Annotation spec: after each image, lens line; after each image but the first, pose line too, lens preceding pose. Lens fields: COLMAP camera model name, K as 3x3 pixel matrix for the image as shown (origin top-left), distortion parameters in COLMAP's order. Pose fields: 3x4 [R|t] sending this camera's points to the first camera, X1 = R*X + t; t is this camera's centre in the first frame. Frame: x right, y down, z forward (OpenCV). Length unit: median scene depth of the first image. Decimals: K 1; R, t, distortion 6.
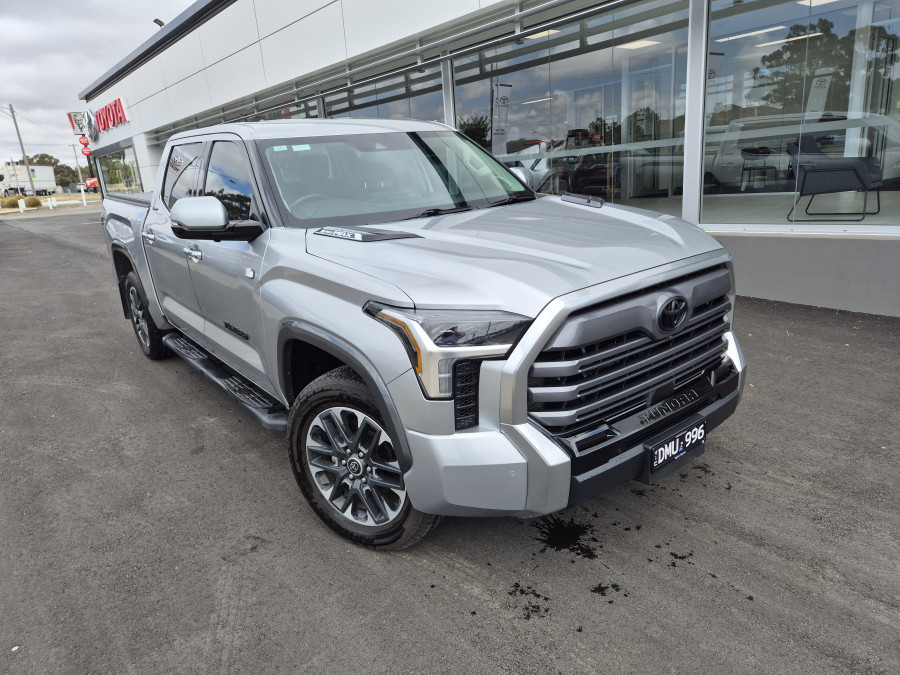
lens RADIAL K [[604.9, 0, 449.9], [0, 604.9, 332.8], [0, 0, 1]] dist [0.074646, -0.060267]
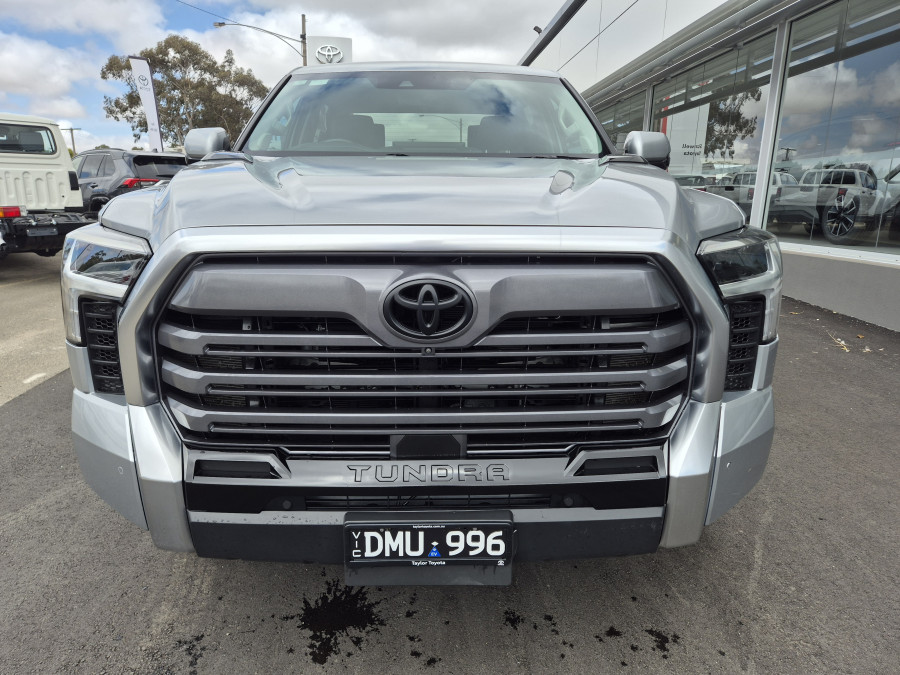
lens RADIAL K [[604.9, 0, 444.3], [0, 604.9, 339.4], [0, 0, 1]] dist [0.074646, -0.060267]
pose [[0.796511, 0.222265, -0.562289, 0.594347], [-0.232895, 0.971006, 0.053918, -0.032593], [0.557970, 0.088008, 0.825181, 0.468284]]
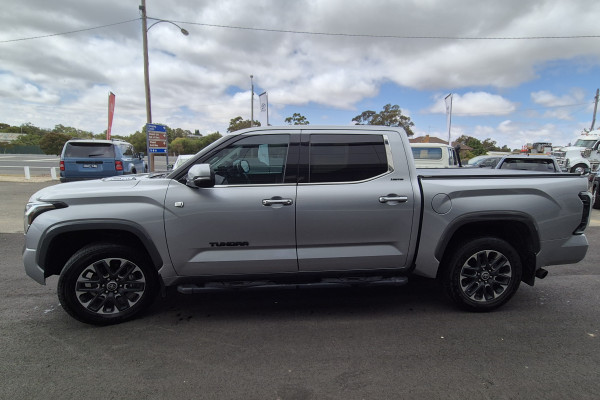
lens RADIAL K [[300.7, 0, 295.9], [0, 300.7, 198.1], [0, 0, 1]] dist [-0.013905, 0.006345]
pose [[-0.572785, 0.173966, -0.801033, 0.773863], [-0.209760, 0.913575, 0.348399, -0.717229], [0.792413, 0.367582, -0.486790, 2.298063]]
